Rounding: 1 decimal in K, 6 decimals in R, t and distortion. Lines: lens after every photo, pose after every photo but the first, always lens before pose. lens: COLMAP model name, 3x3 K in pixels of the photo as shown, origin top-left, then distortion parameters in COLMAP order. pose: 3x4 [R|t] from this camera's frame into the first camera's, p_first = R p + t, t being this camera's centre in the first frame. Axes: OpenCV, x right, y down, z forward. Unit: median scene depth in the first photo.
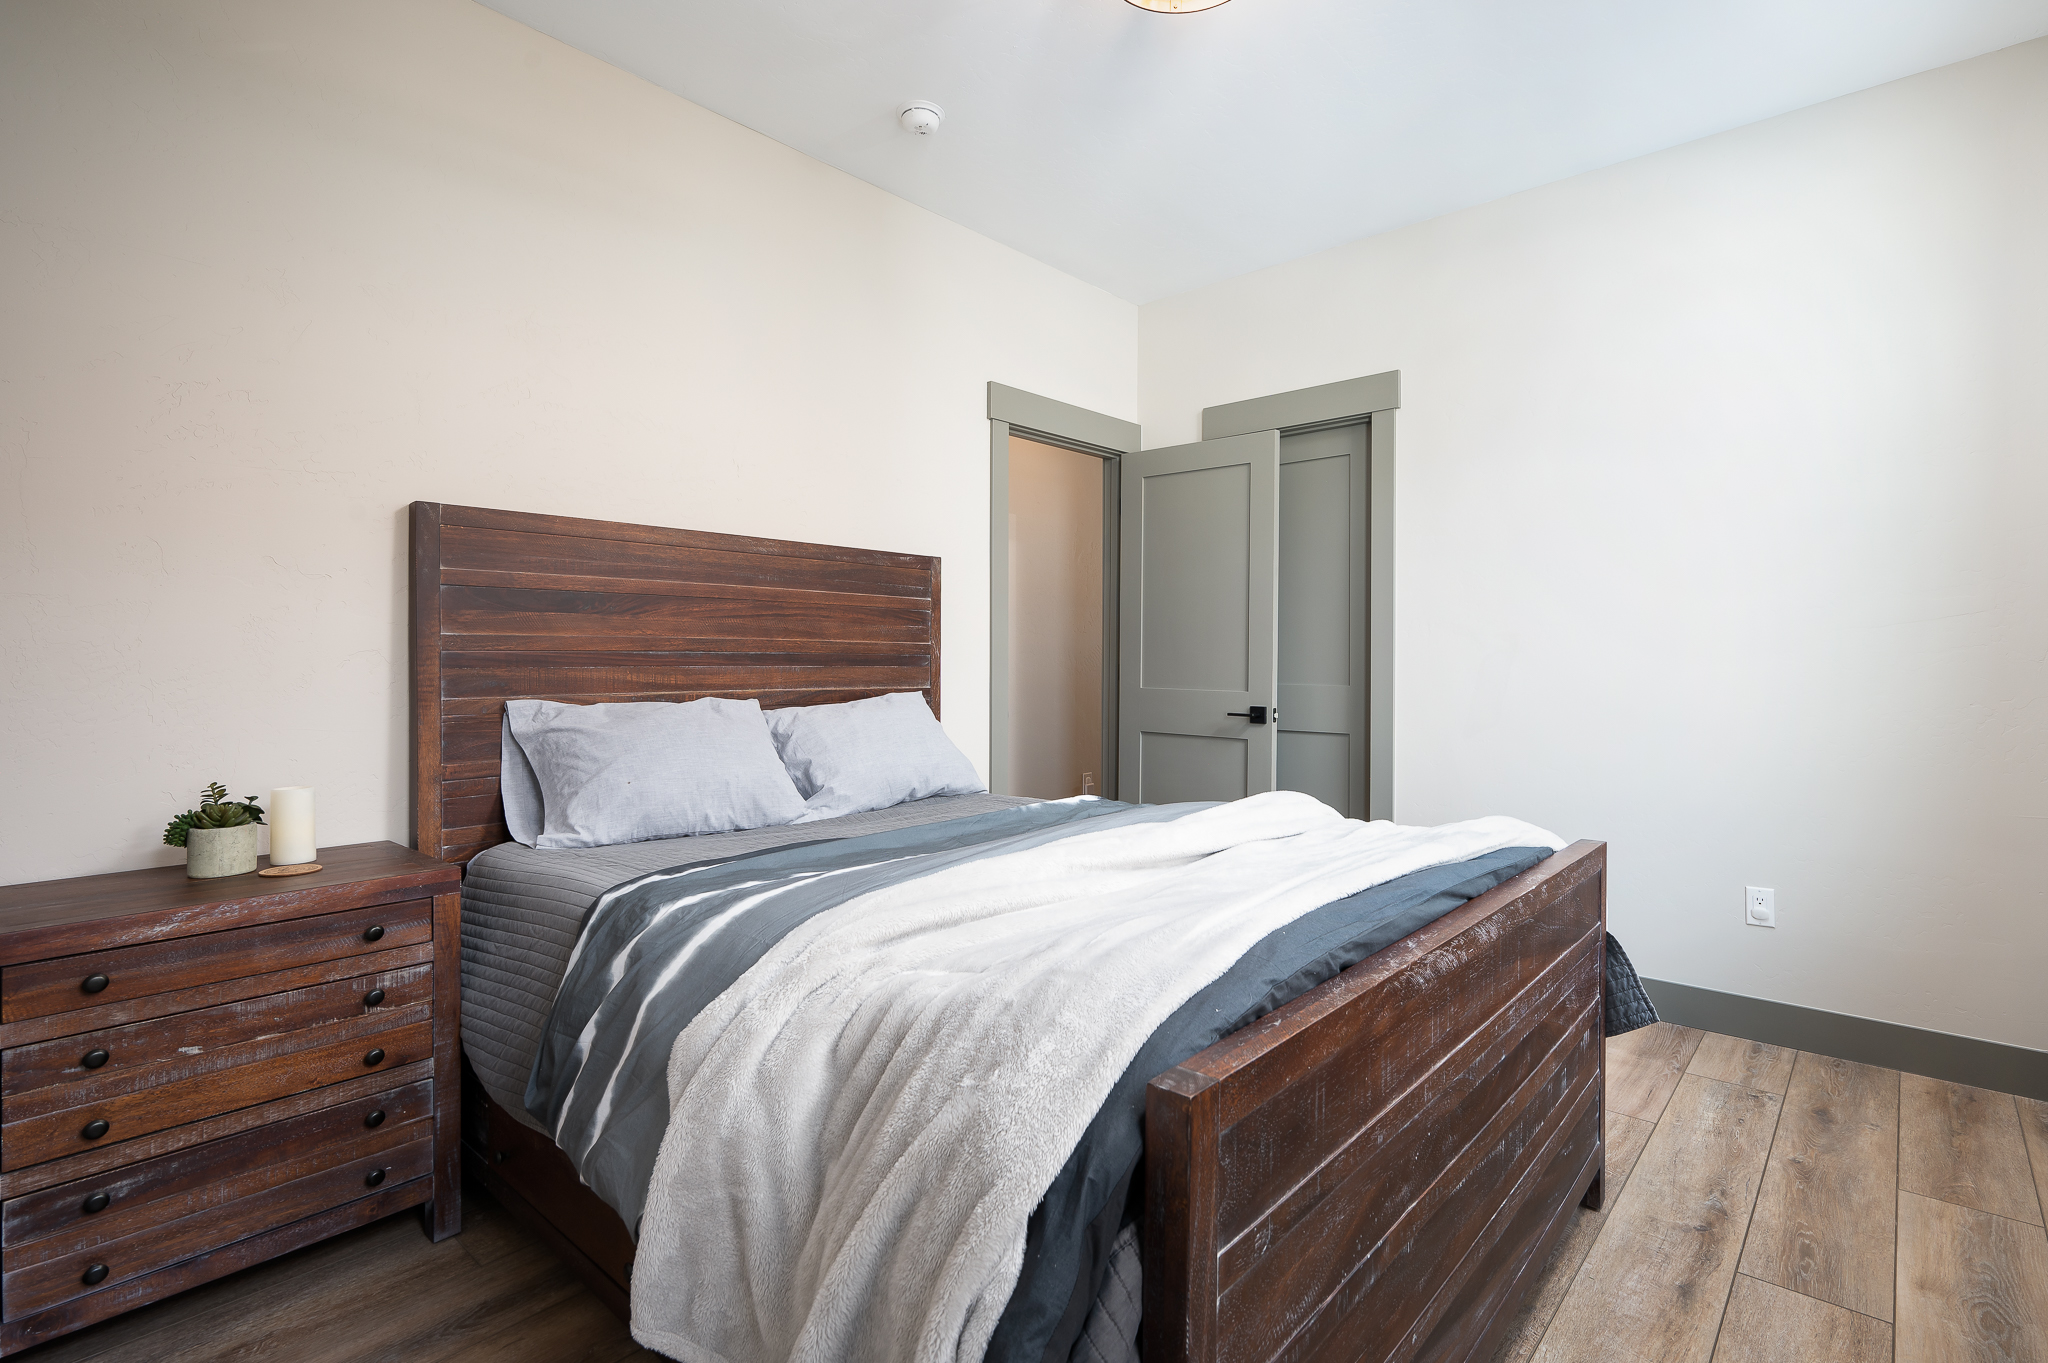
lens RADIAL K [[990.6, 0, 1025.3], [0, 990.6, 674.6], [0, 0, 1]] dist [-0.000765, -0.000093]
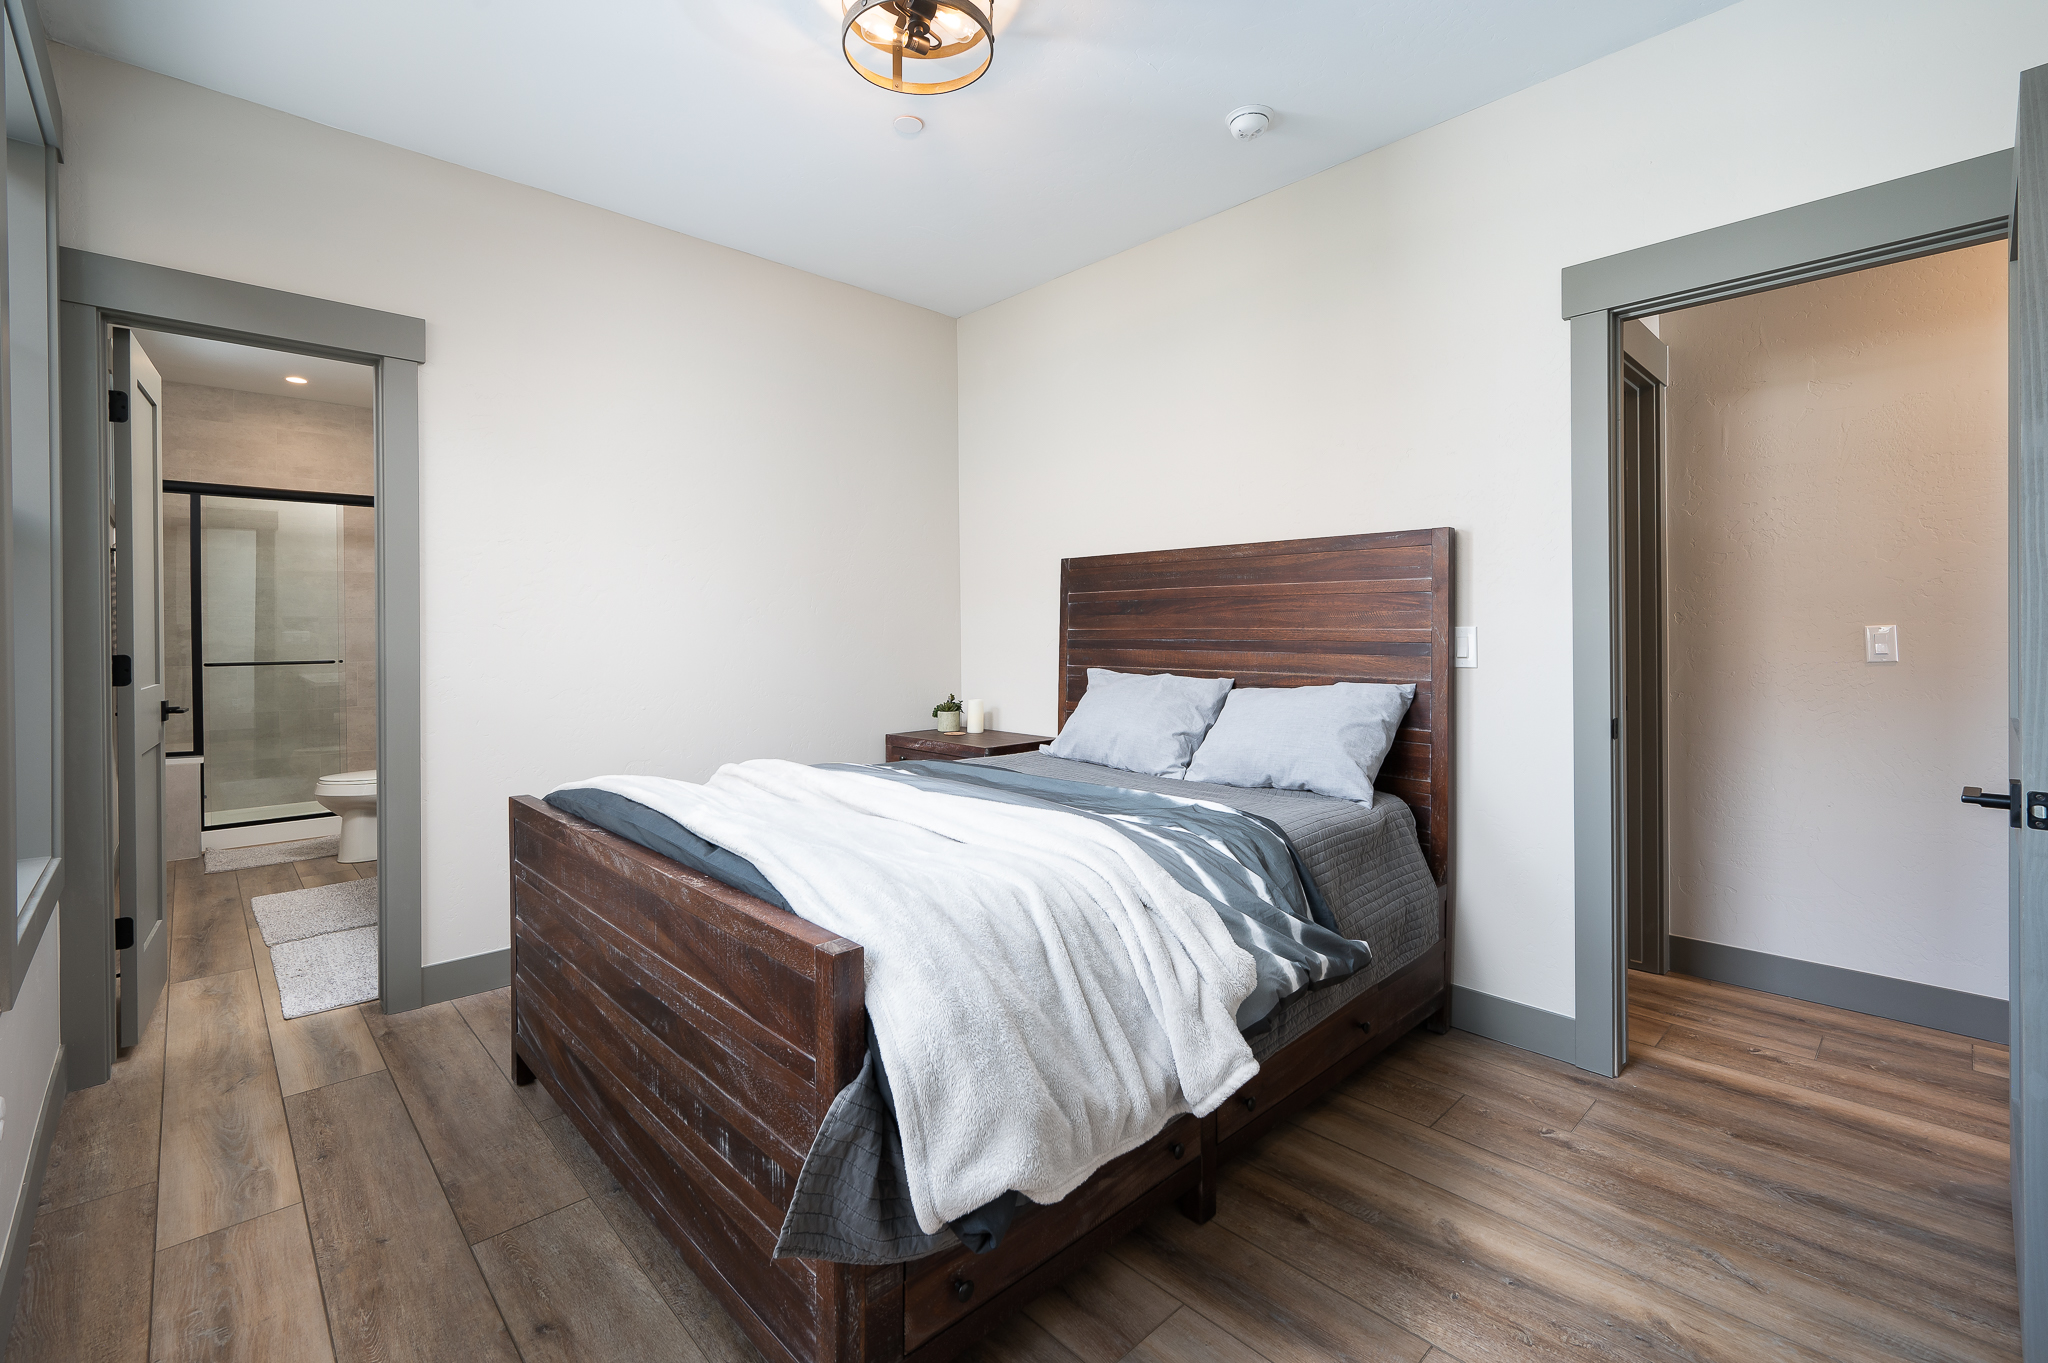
lens RADIAL K [[891.8, 0, 1025.1], [0, 891.8, 637.6], [0, 0, 1]] dist [0.000107, -0.000003]
pose [[-0.084024, -0.001172, -0.996463, 0.906367], [-0.021657, 0.999765, 0.000650, -0.022634], [0.996228, 0.021635, -0.084030, 0.915728]]
